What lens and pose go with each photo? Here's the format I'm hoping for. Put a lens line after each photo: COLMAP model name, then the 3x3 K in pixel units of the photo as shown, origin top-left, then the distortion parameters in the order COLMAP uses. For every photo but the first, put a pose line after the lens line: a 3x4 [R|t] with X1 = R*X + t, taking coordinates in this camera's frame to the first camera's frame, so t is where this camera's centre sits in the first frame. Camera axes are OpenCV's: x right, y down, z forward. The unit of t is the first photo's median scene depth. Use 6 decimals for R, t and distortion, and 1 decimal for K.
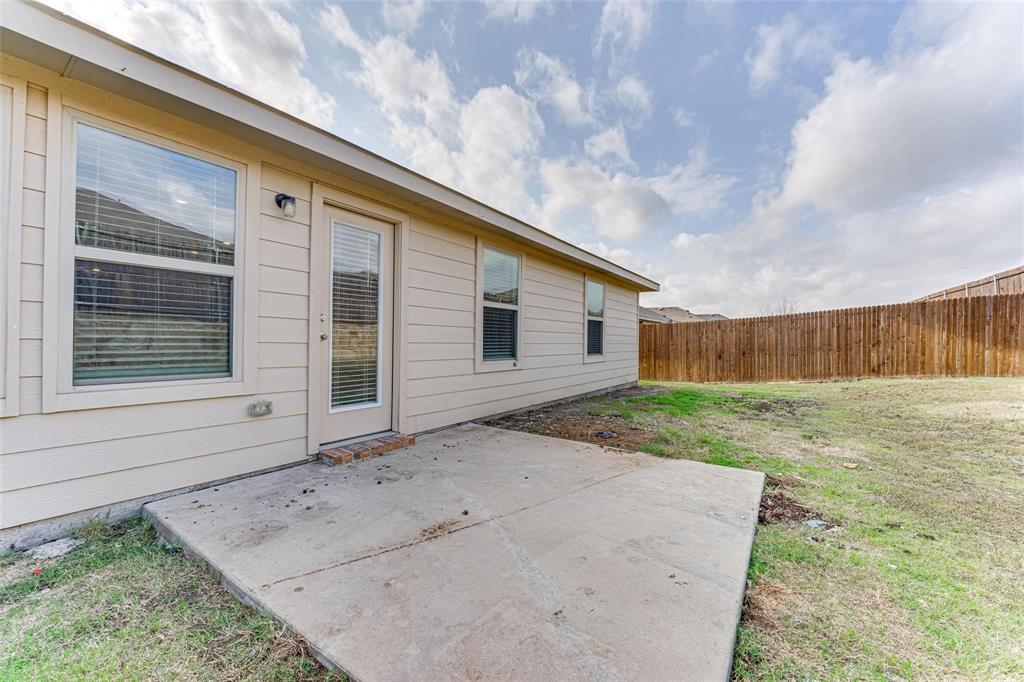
lens RADIAL K [[409.7, 0, 511.7], [0, 409.7, 340.8], [0, 0, 1]] dist [-0.022576, 0.001409]
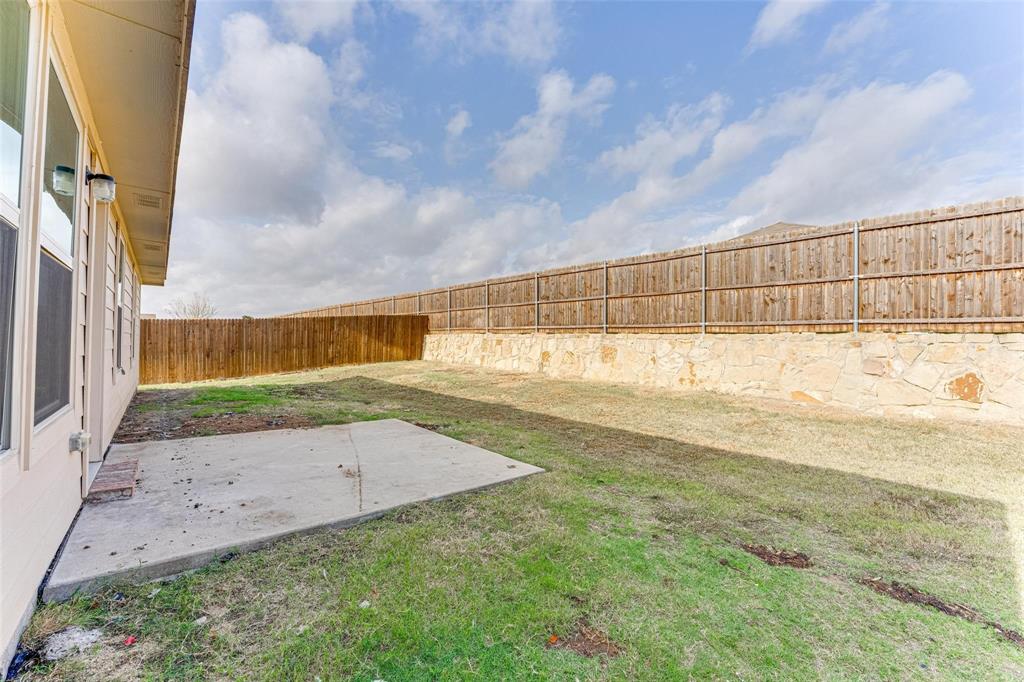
lens RADIAL K [[409.7, 0, 512.2], [0, 409.7, 340.8], [0, 0, 1]] dist [-0.022576, 0.001409]
pose [[0.265701, 0.003609, 0.964049, -0.483871], [-0.014787, 0.999891, 0.000333, -0.015612], [-0.963942, -0.014344, 0.265725, 0.004205]]
